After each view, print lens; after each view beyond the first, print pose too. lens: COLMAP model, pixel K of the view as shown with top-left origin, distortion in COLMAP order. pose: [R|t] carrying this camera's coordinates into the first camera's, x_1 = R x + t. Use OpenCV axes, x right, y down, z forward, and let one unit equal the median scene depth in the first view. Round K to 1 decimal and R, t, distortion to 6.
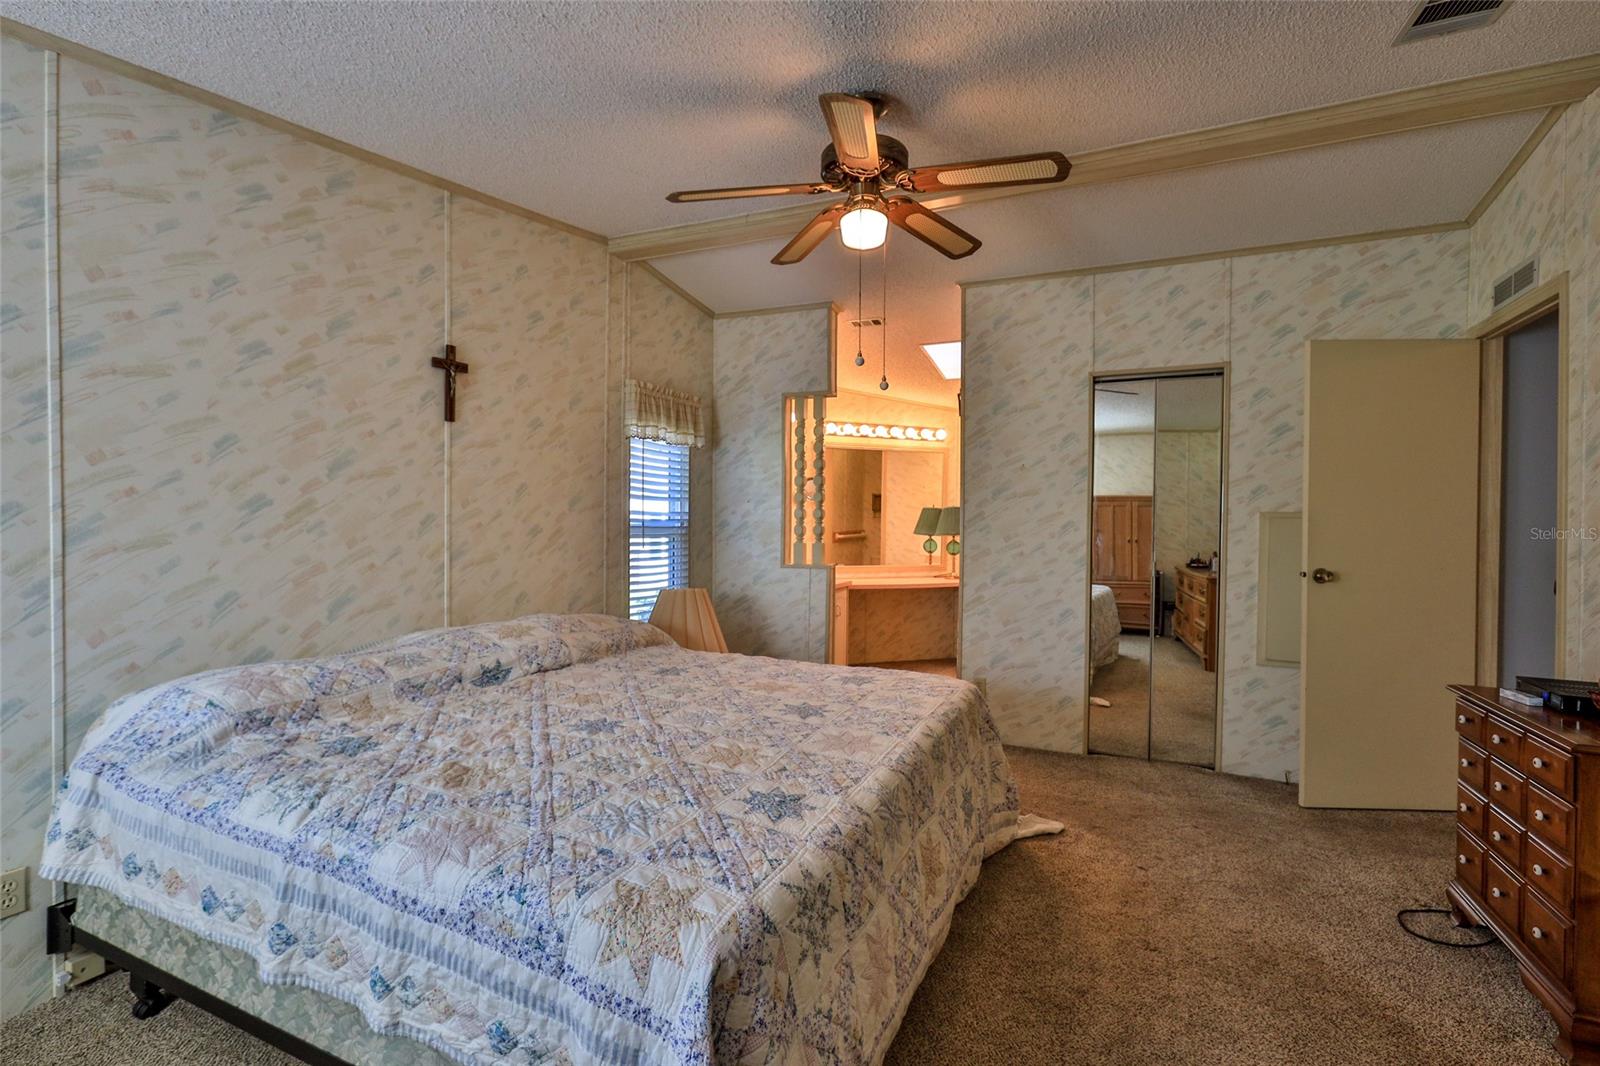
lens RADIAL K [[739.0, 0, 791.3], [0, 739.0, 532.2], [0, 0, 1]] dist [-0.000124, 0.000054]
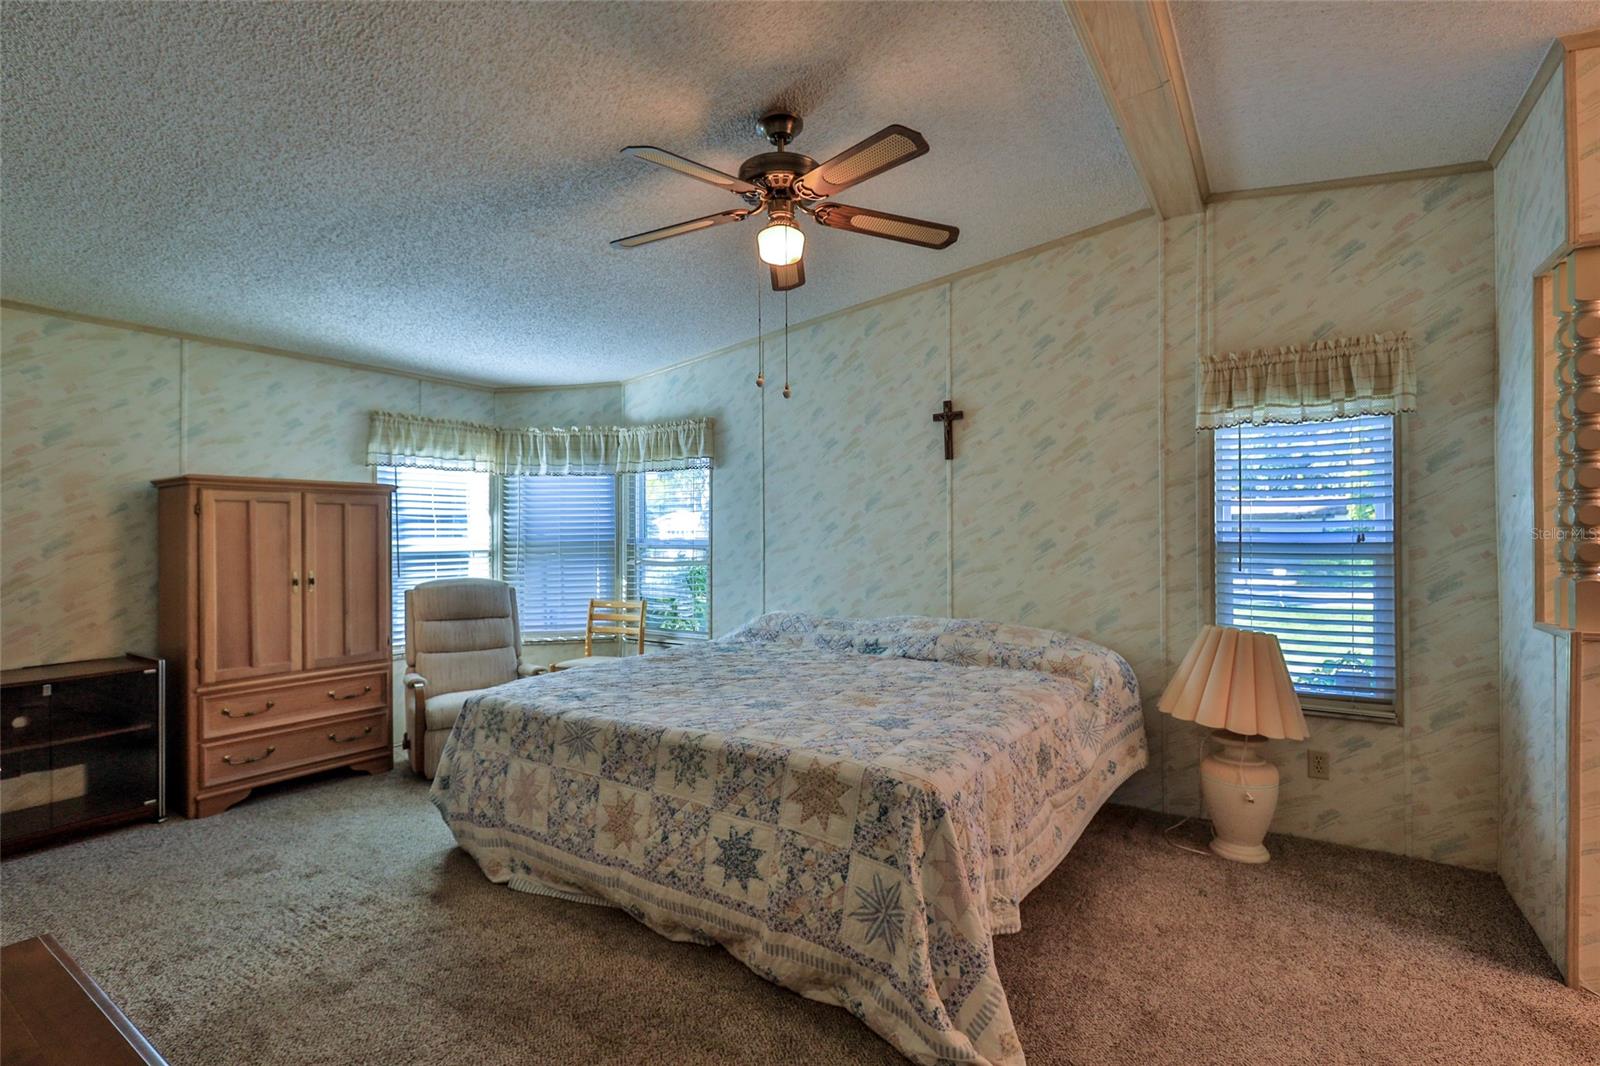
lens RADIAL K [[739.0, 0, 791.3], [0, 739.0, 532.2], [0, 0, 1]] dist [-0.000124, 0.000054]
pose [[-0.153328, -0.004544, -0.988165, 0.853650], [-0.007793, 0.999964, -0.003389, -0.016127], [0.988145, 0.007181, -0.153358, 0.922205]]
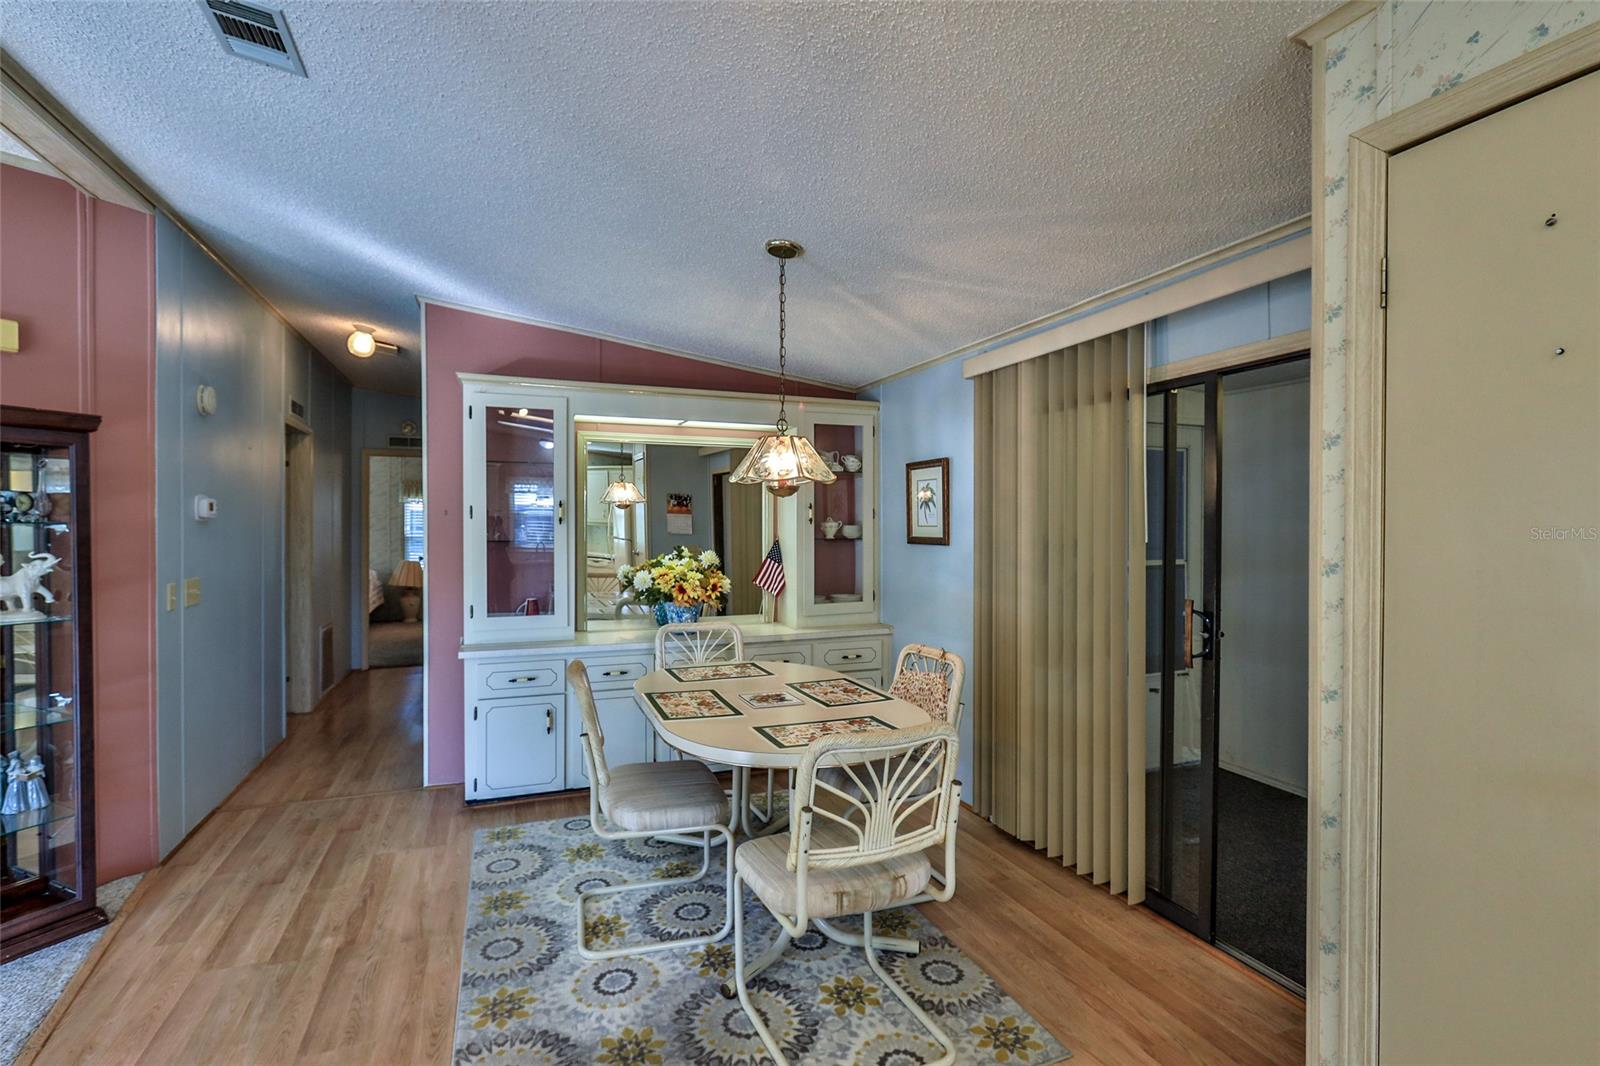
lens RADIAL K [[739.0, 0, 791.3], [0, 739.0, 532.2], [0, 0, 1]] dist [-0.000124, 0.000054]
pose [[0.721676, 0.005904, -0.692206, 3.830697], [-0.007162, 0.999974, 0.001062, -0.049963], [0.692194, 0.004191, 0.721699, -0.018305]]
